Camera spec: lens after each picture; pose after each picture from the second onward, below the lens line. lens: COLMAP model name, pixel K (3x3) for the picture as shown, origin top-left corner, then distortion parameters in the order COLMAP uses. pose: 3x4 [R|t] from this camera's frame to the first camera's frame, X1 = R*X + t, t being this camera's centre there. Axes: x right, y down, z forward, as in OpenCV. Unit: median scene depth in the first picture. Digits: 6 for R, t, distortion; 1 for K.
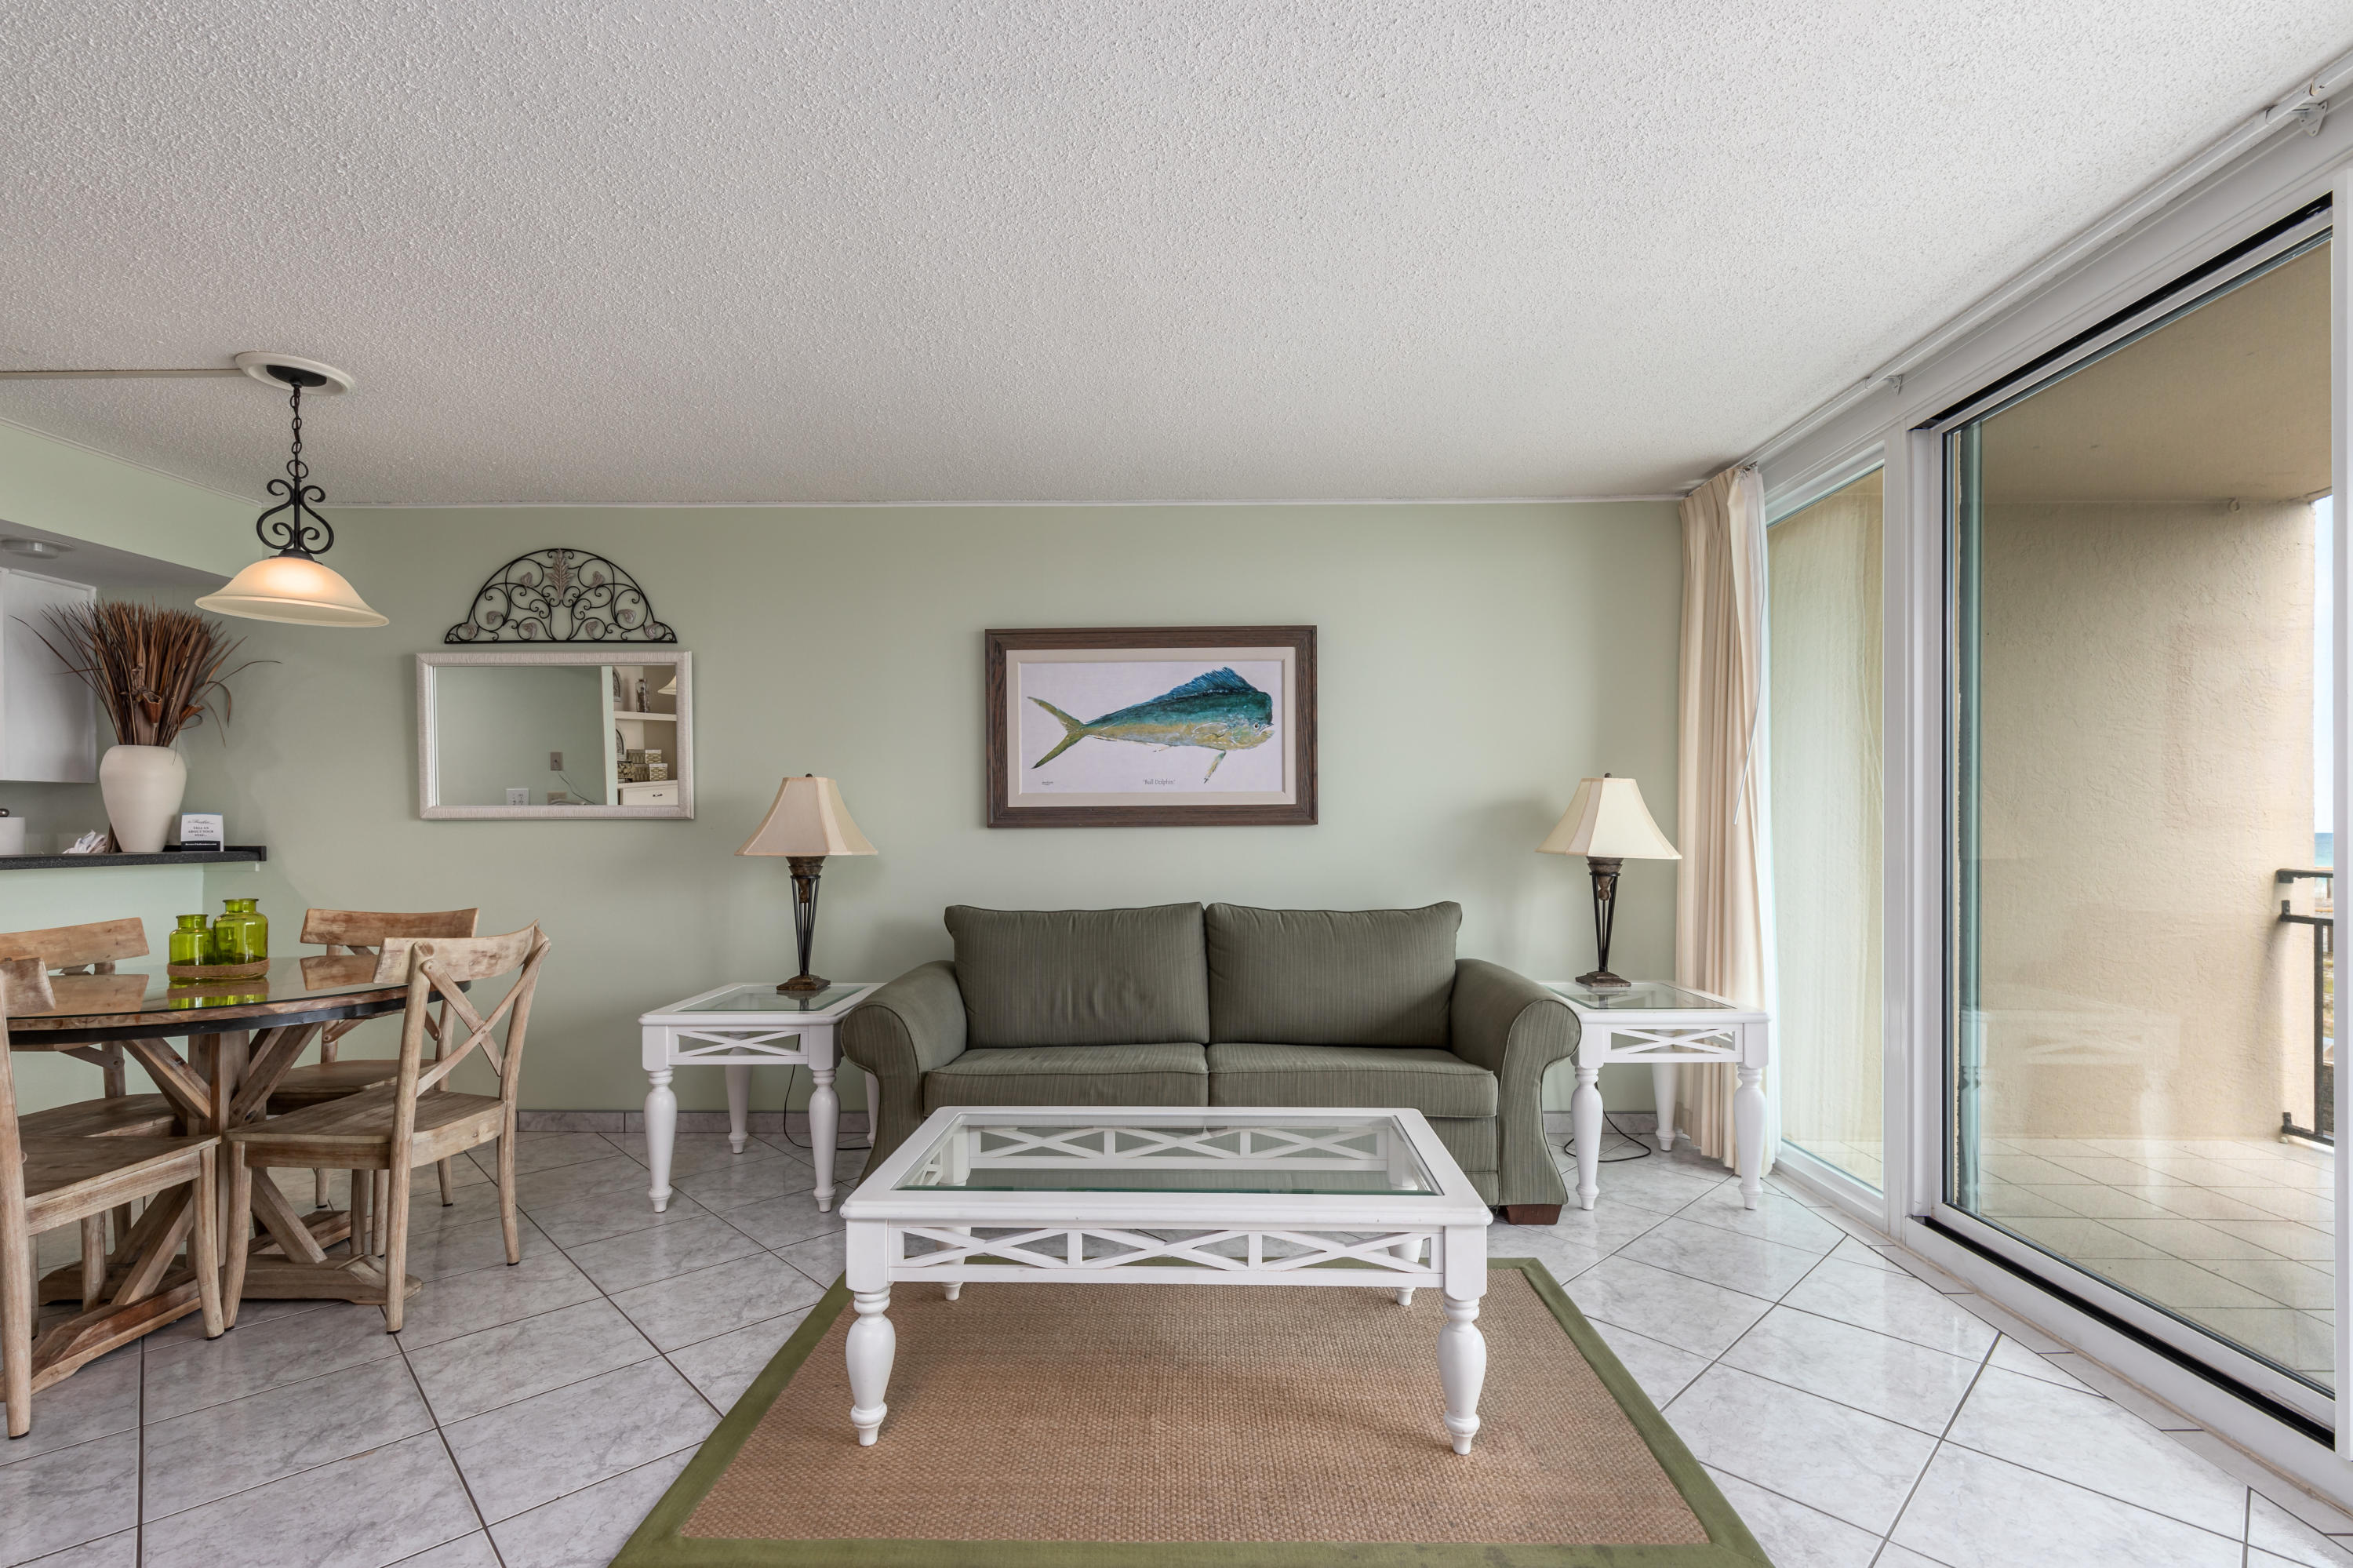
lens RADIAL K [[1068.5, 0, 1178.6], [0, 1068.5, 830.3], [0, 0, 1]] dist [0.001976, 0.000293]
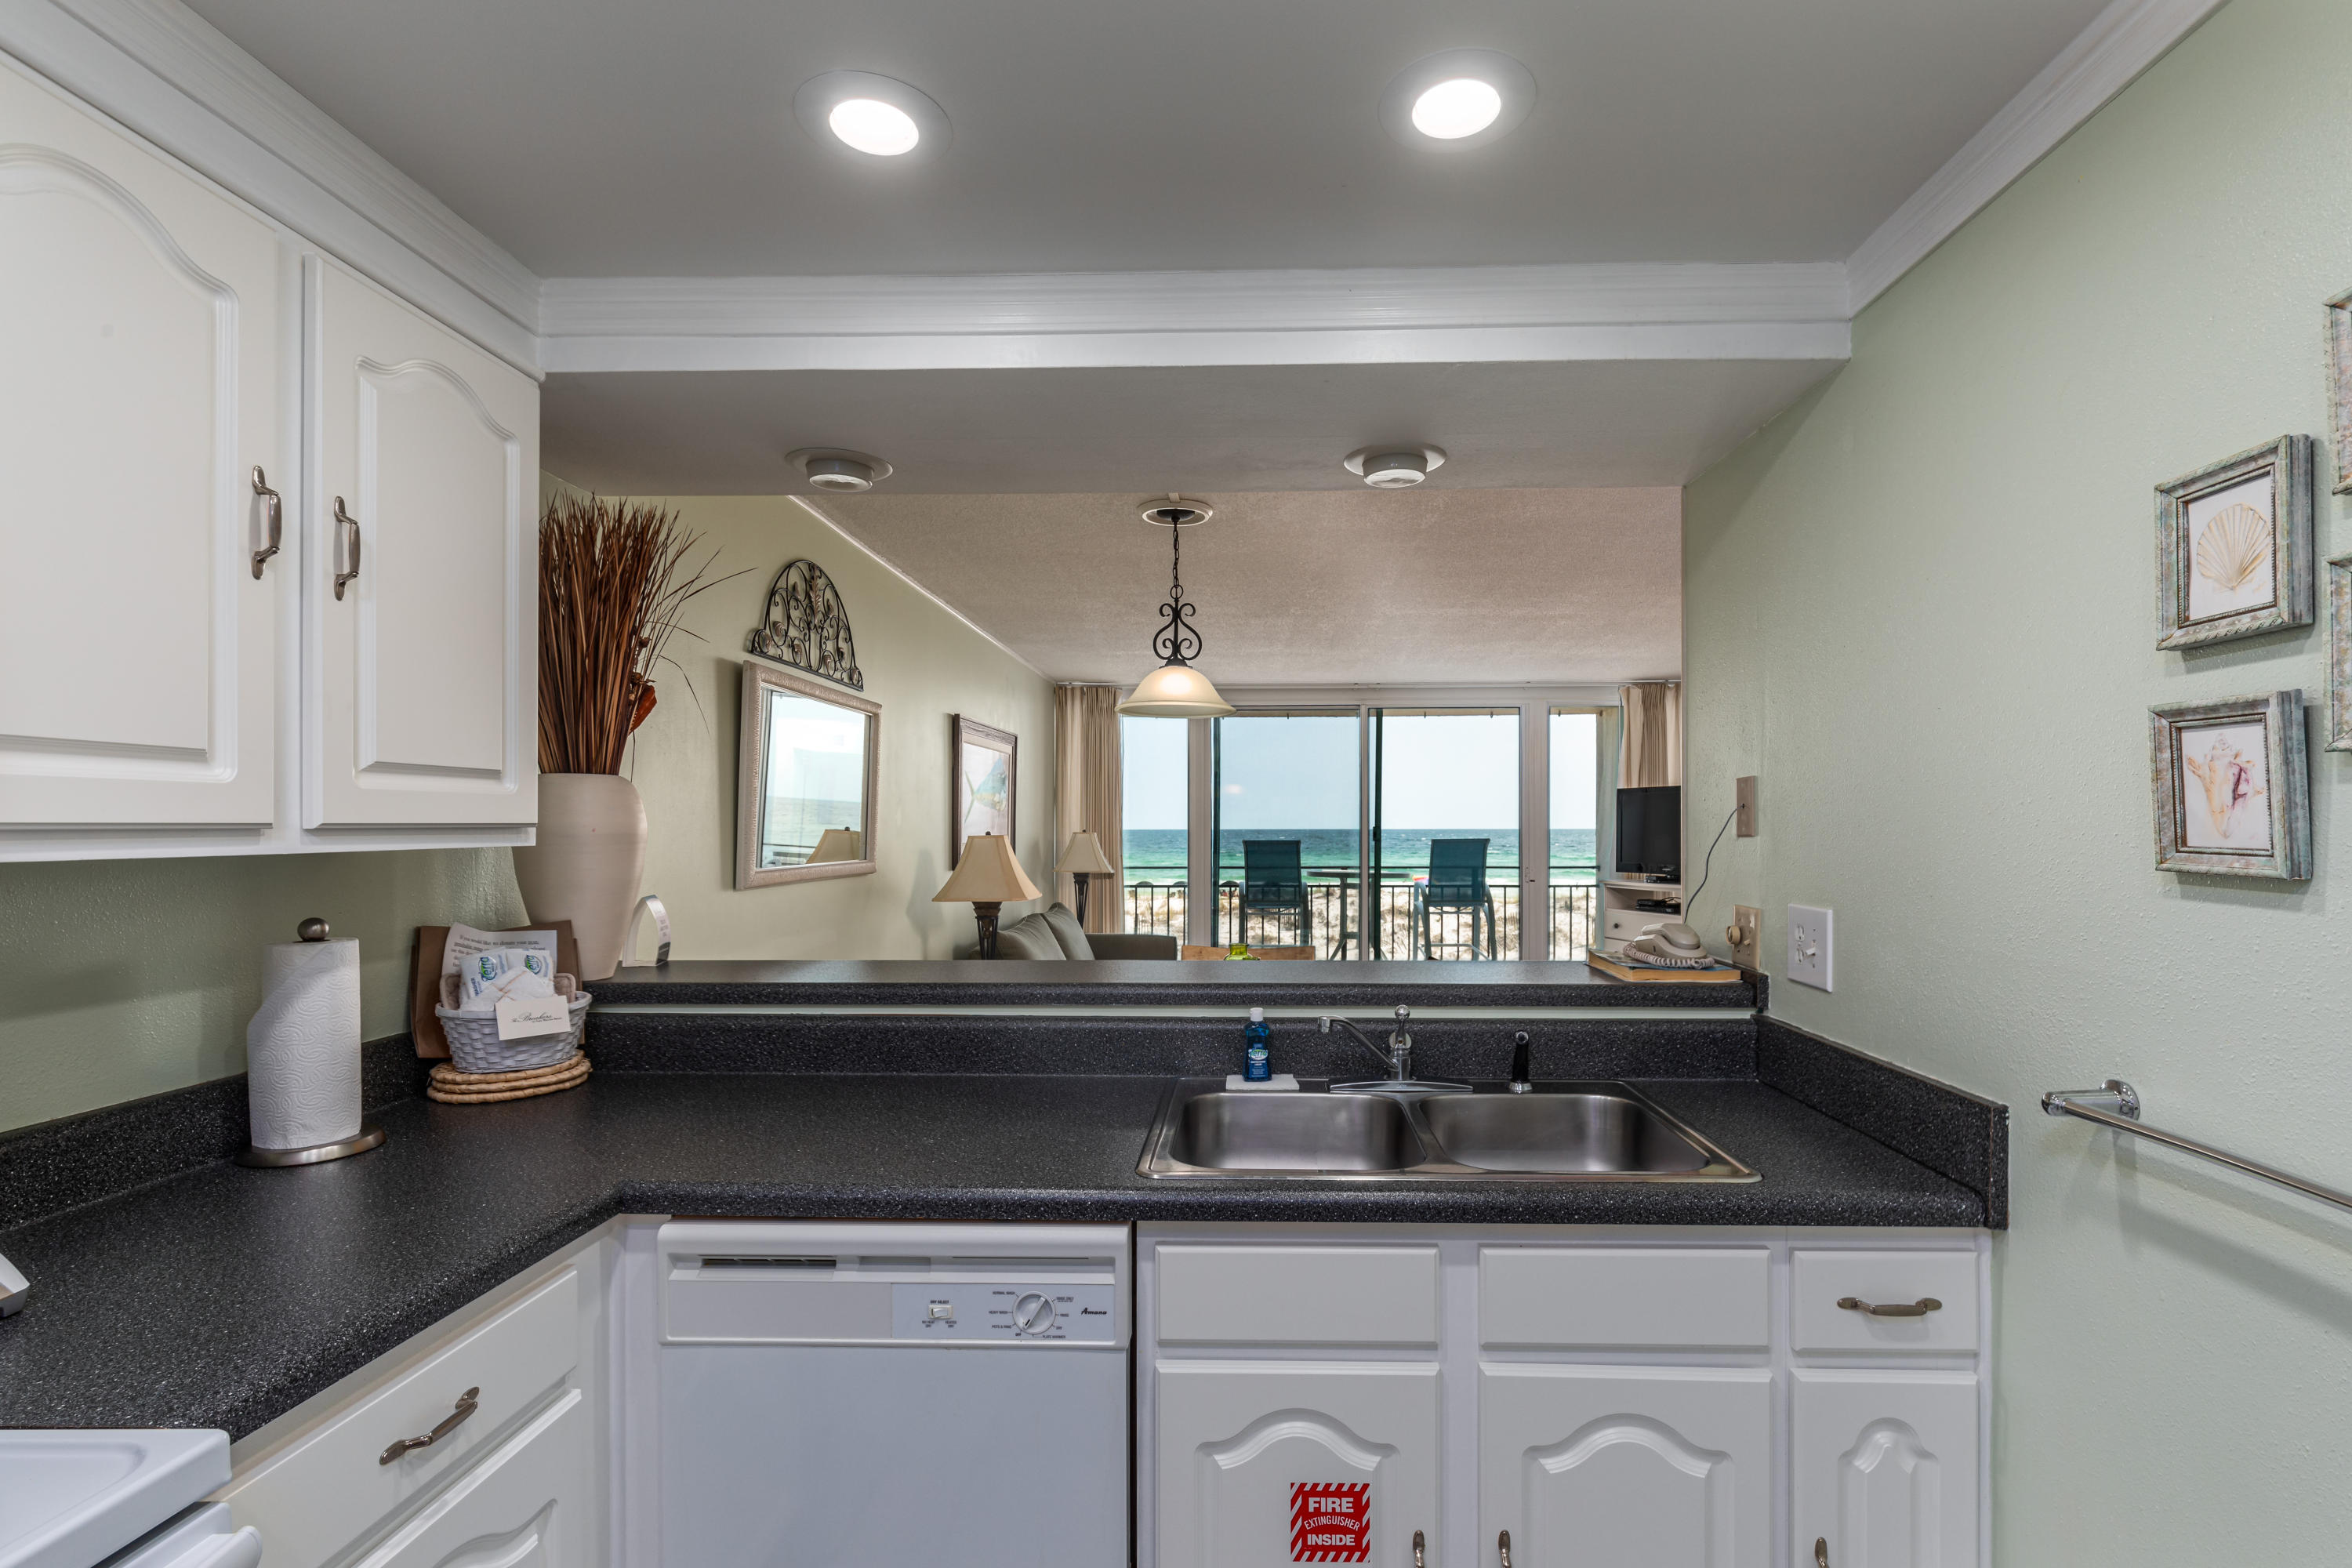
lens RADIAL K [[1093.3, 0, 1227.1], [0, 1093.3, 787.7], [0, 0, 1]] dist [-0.001093, -0.000531]
pose [[0.001840, 0.035210, 0.999378, -1.469378], [0.002285, 0.999377, -0.035214, -0.054258], [-0.999996, 0.002348, 0.001758, 0.677834]]
